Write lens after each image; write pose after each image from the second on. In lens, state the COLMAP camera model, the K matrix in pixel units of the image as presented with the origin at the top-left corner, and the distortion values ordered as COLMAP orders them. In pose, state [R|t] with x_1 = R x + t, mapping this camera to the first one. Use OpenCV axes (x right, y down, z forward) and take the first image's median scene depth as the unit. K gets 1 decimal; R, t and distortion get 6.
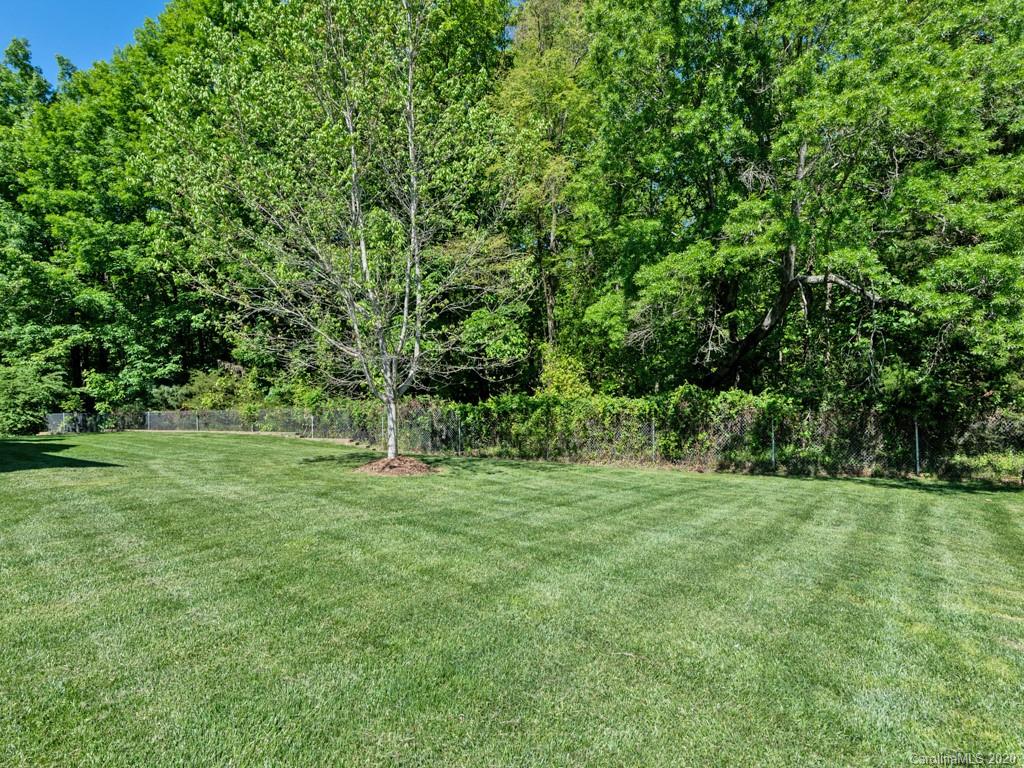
lens RADIAL K [[490.1, 0, 512.4], [0, 490.1, 386.2], [0, 0, 1]] dist [0.013602, -0.000196]
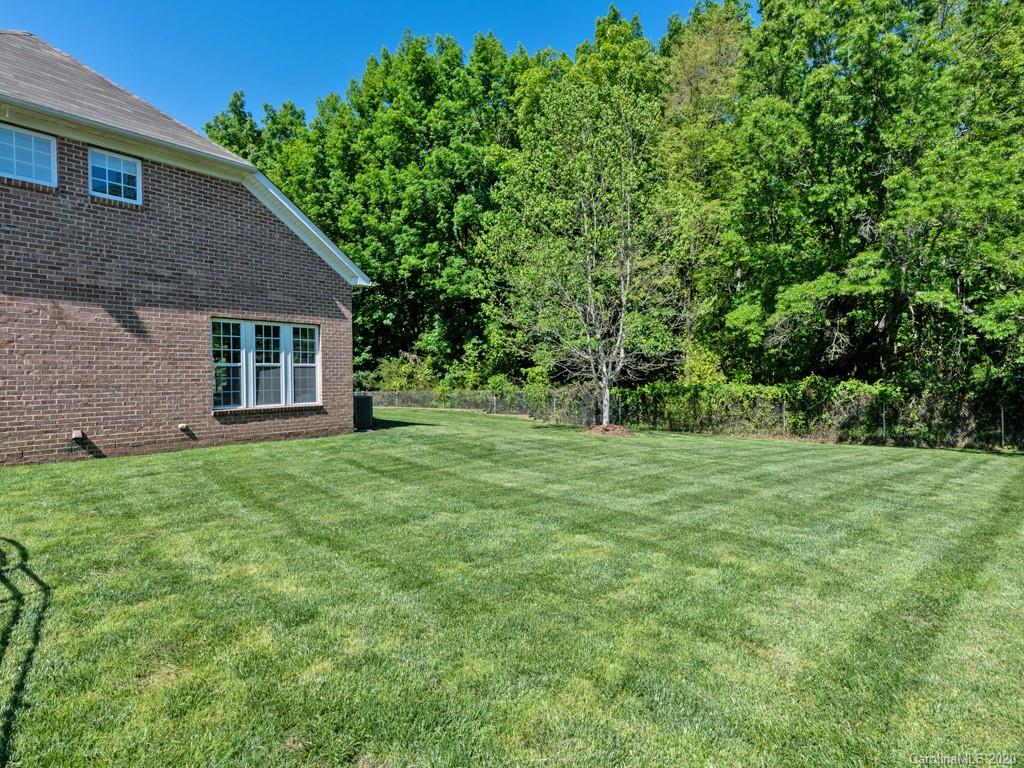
lens RADIAL K [[535.5, 0, 515.9], [0, 535.5, 378.6], [0, 0, 1]] dist [0.002178, 0.001875]
pose [[0.991010, 0.005994, -0.133656, -0.231918], [-0.002781, 0.999703, 0.024211, -0.028101], [0.133761, -0.023621, 0.990732, -0.504151]]
